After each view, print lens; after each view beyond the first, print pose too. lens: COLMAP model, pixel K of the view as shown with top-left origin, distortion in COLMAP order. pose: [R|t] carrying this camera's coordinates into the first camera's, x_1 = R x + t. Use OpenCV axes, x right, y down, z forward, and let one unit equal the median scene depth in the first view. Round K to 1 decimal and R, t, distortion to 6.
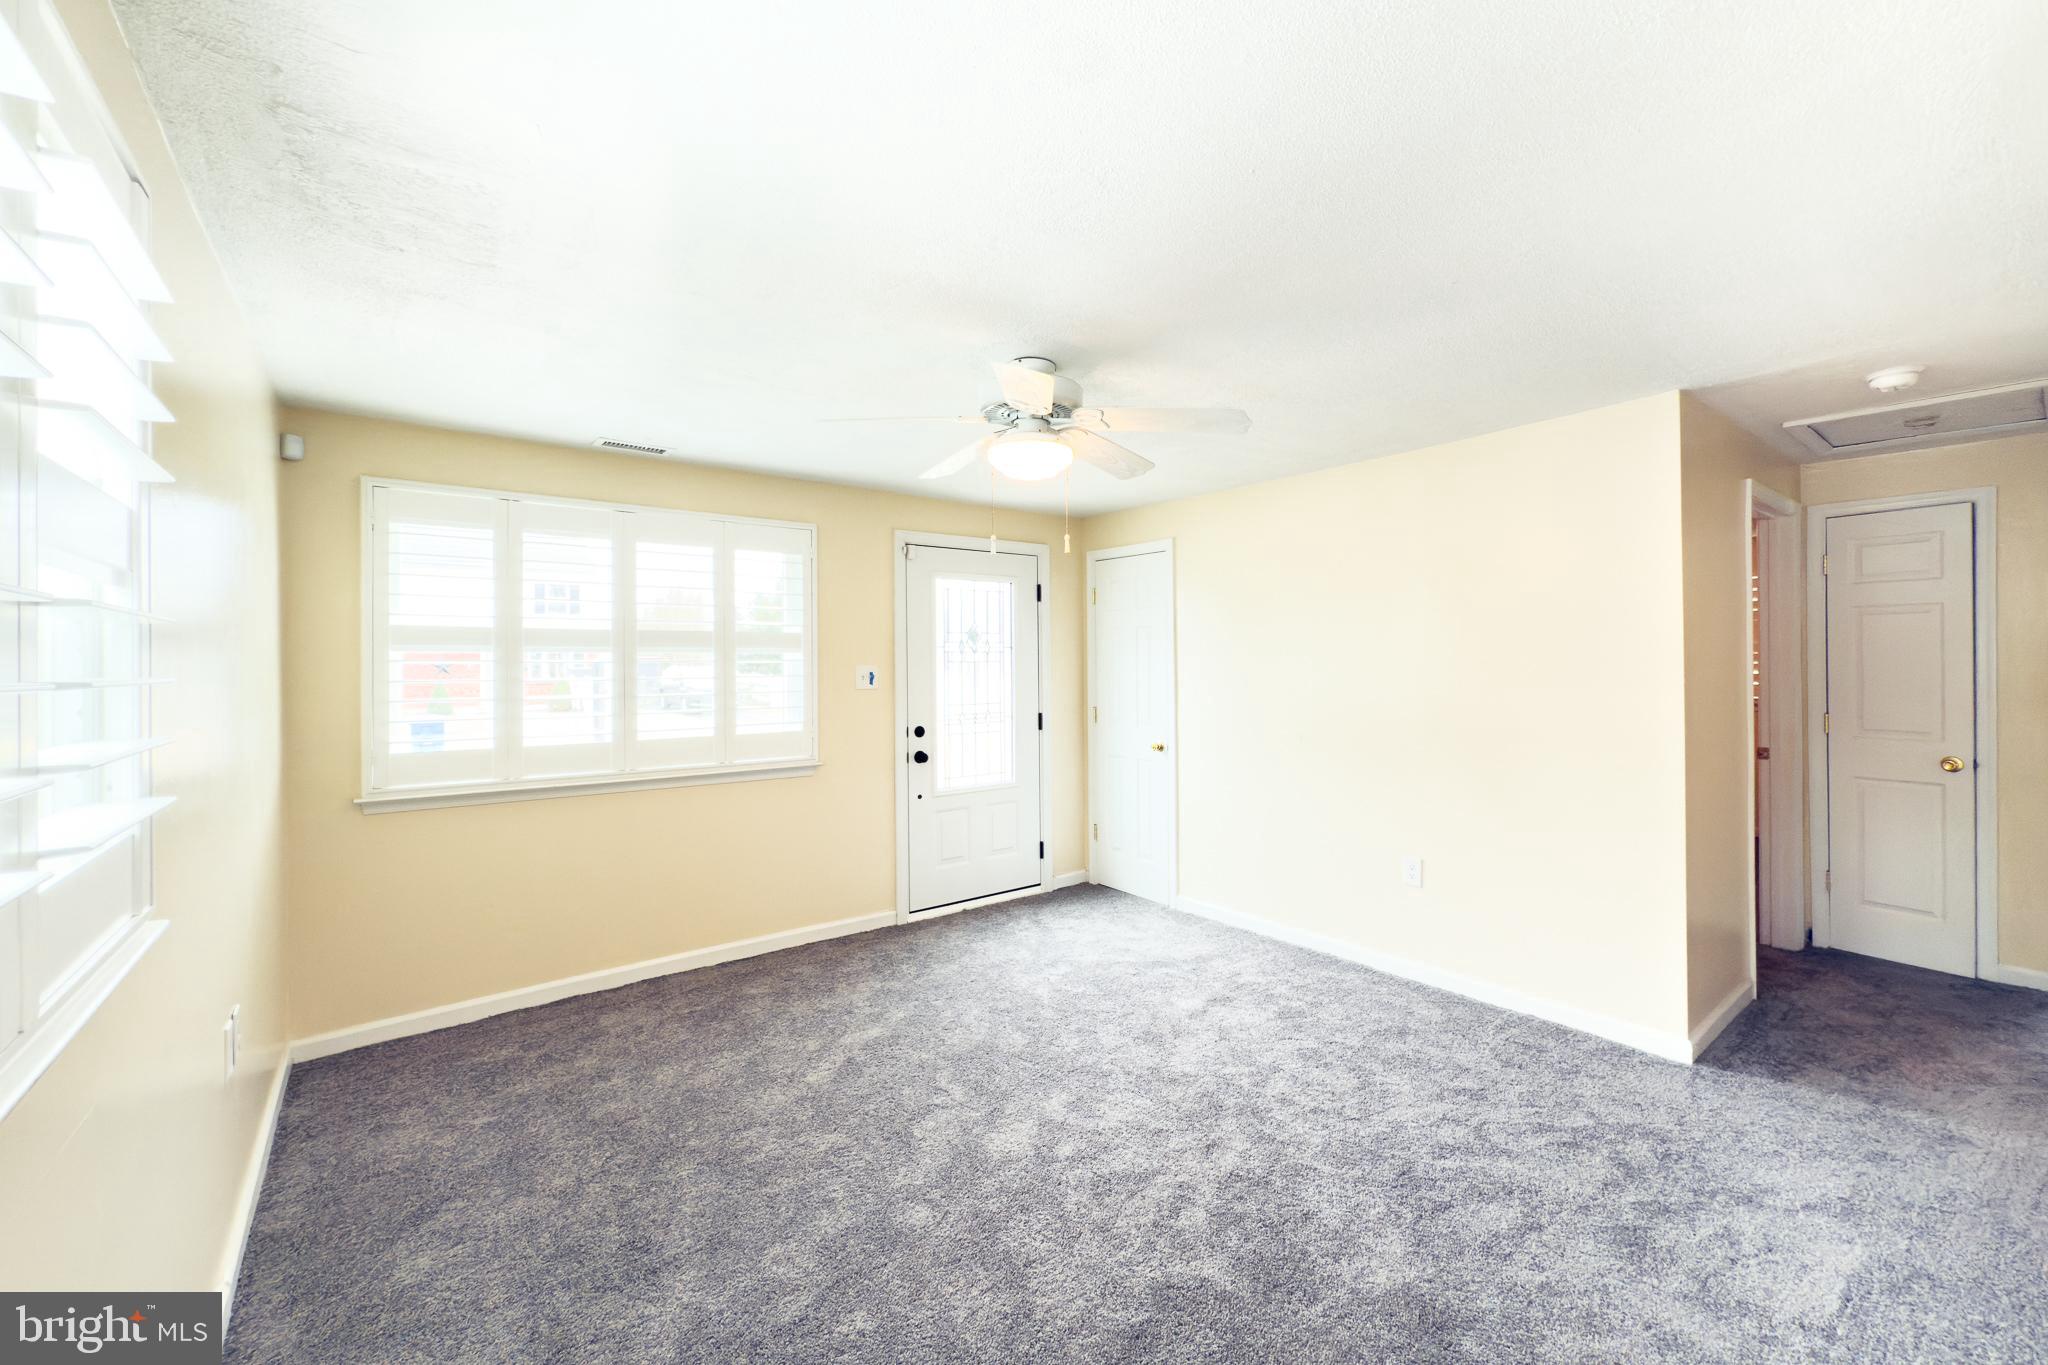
lens RADIAL K [[820.9, 0, 1022.2], [0, 820.9, 669.1], [0, 0, 1]] dist [-0.001582, -0.000135]
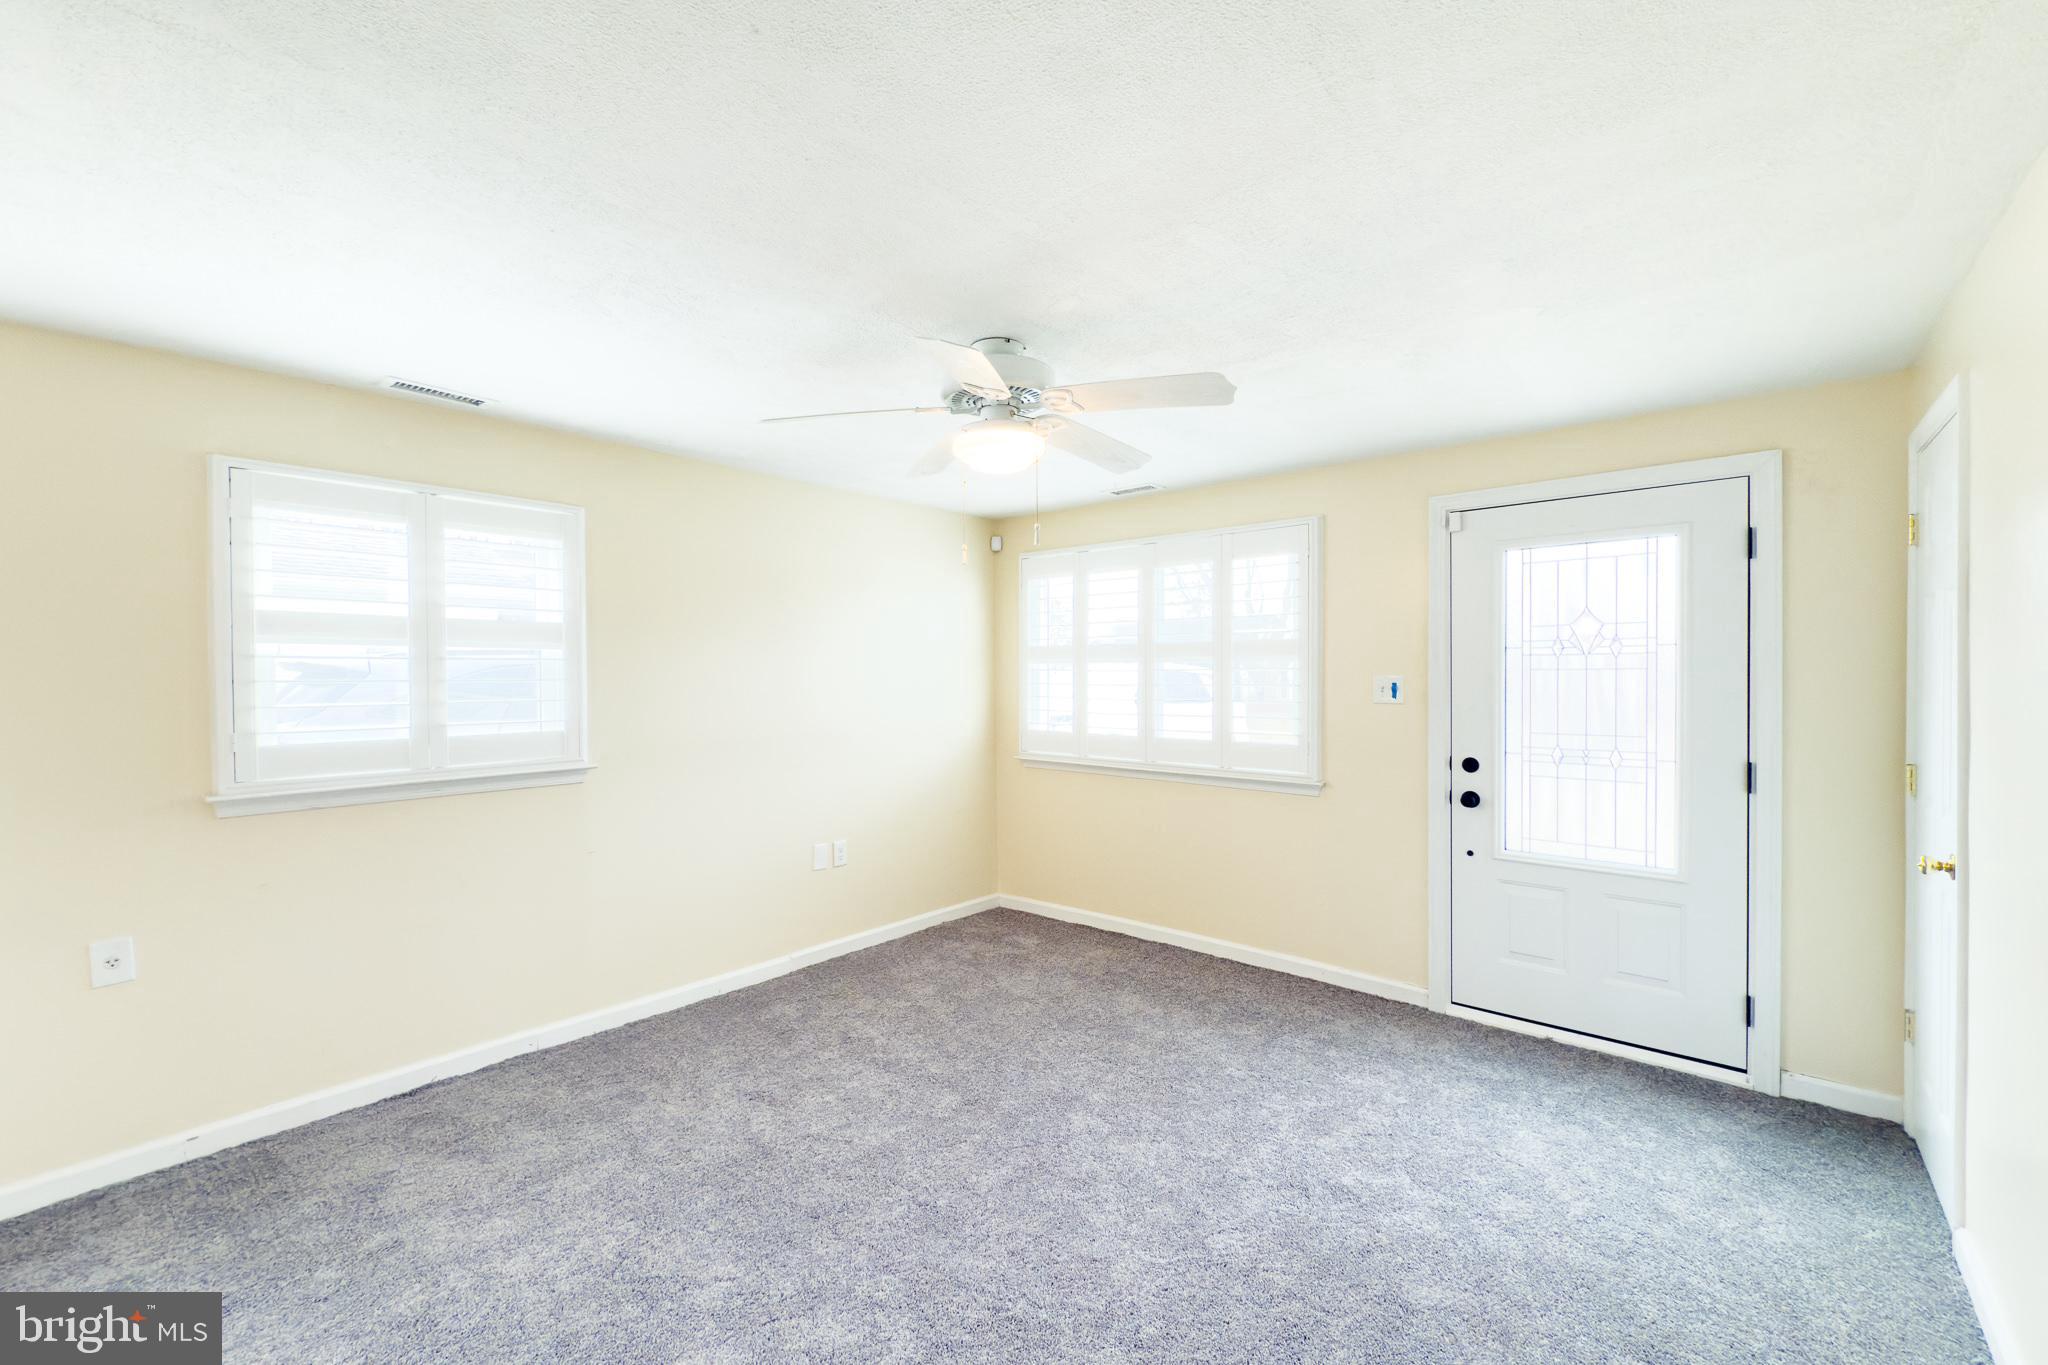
lens RADIAL K [[820.9, 0, 1017.8], [0, 820.9, 686.0], [0, 0, 1]] dist [-0.001582, -0.000135]
pose [[0.199808, 0.023026, -0.979564, 0.570244], [-0.001061, 0.999728, 0.023283, -0.011996], [0.979835, -0.003613, 0.199778, 0.511000]]
